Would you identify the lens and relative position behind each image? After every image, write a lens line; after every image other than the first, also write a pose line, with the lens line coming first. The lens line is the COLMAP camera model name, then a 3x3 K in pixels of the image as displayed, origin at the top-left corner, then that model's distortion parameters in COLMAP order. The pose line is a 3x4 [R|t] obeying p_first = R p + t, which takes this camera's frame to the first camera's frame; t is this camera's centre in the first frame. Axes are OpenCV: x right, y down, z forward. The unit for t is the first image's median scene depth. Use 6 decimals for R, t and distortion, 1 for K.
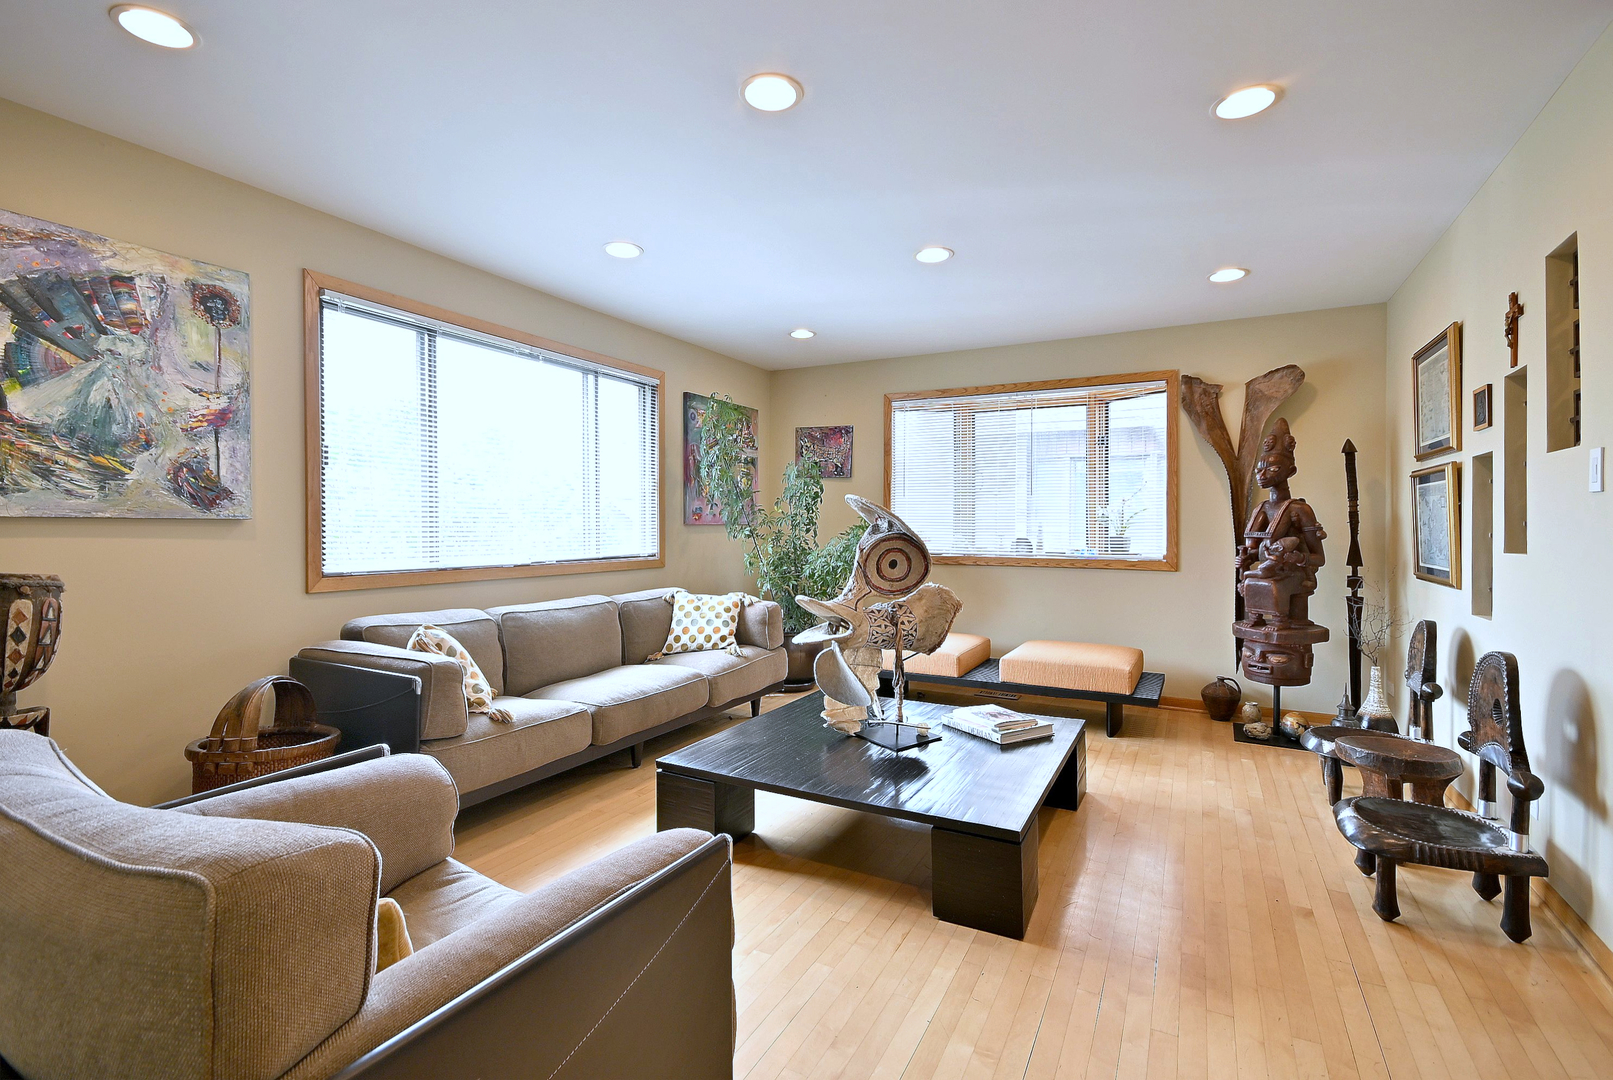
lens RADIAL K [[741.7, 0, 807.5], [0, 741.7, 530.7], [0, 0, 1]] dist [0.001867, -0.000421]
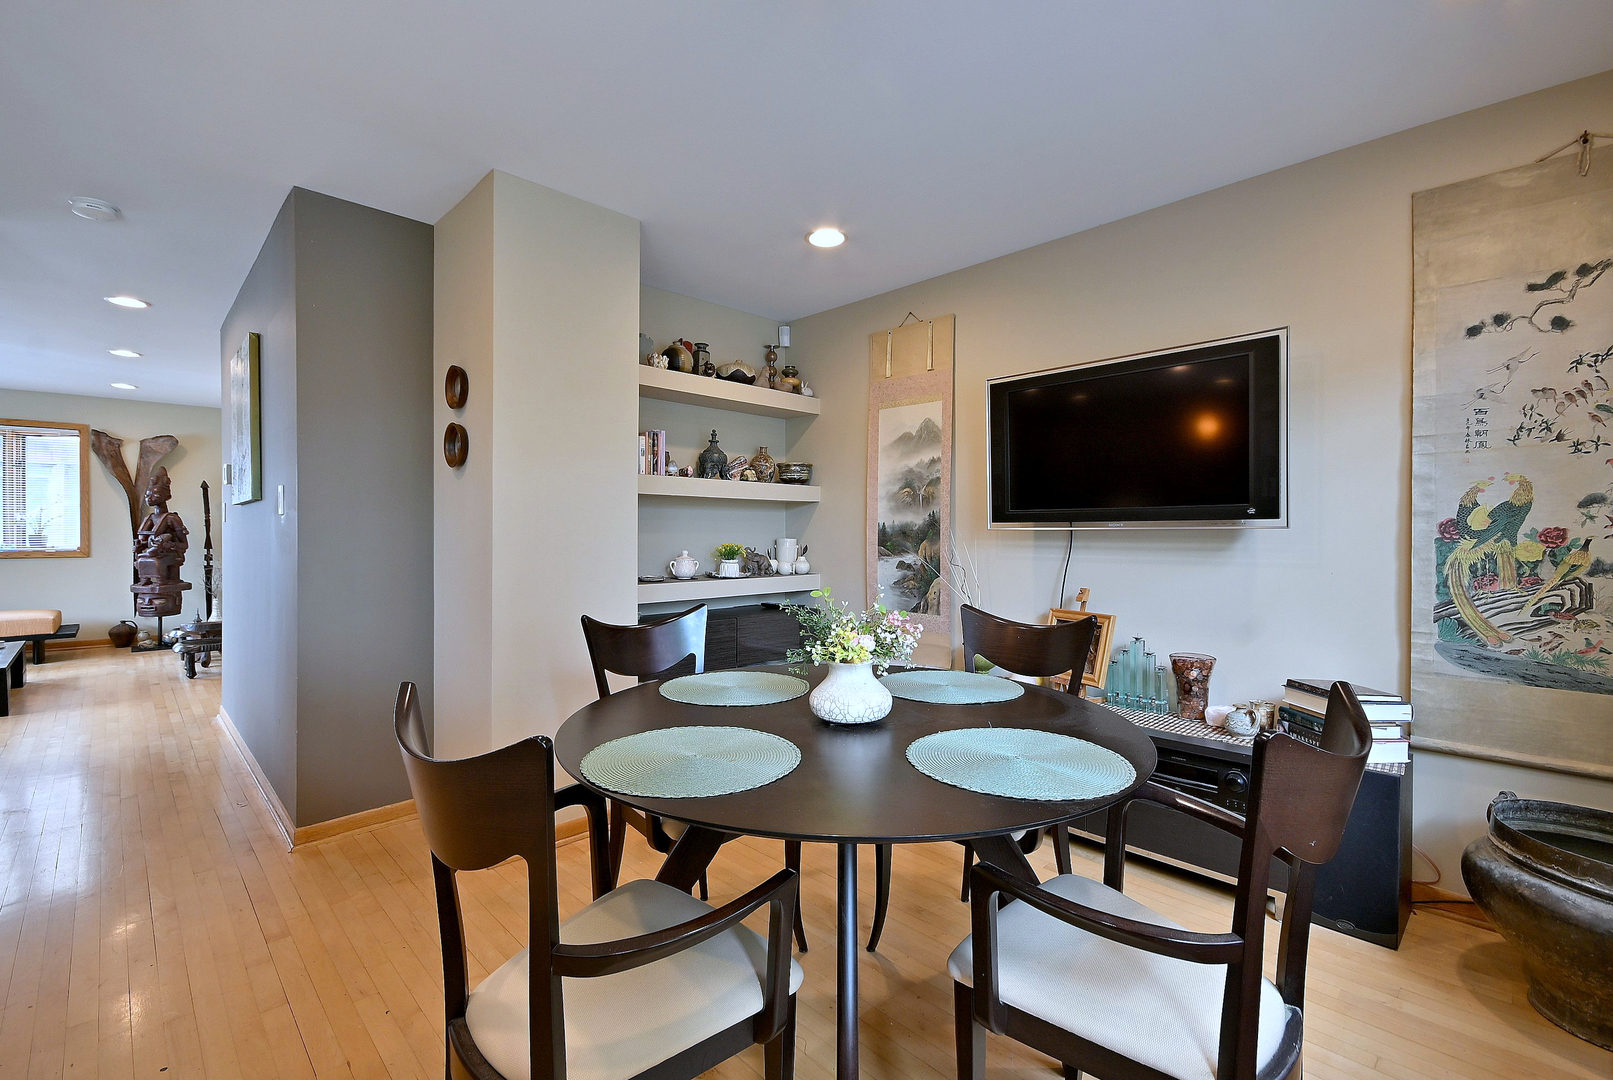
lens RADIAL K [[741.7, 0, 807.5], [0, 741.7, 530.7], [0, 0, 1]] dist [0.001867, -0.000421]
pose [[0.328512, -0.006174, 0.944480, -0.523600], [0.002859, 0.999981, 0.005543, -0.004284], [-0.944495, 0.000879, 0.328524, -1.024561]]
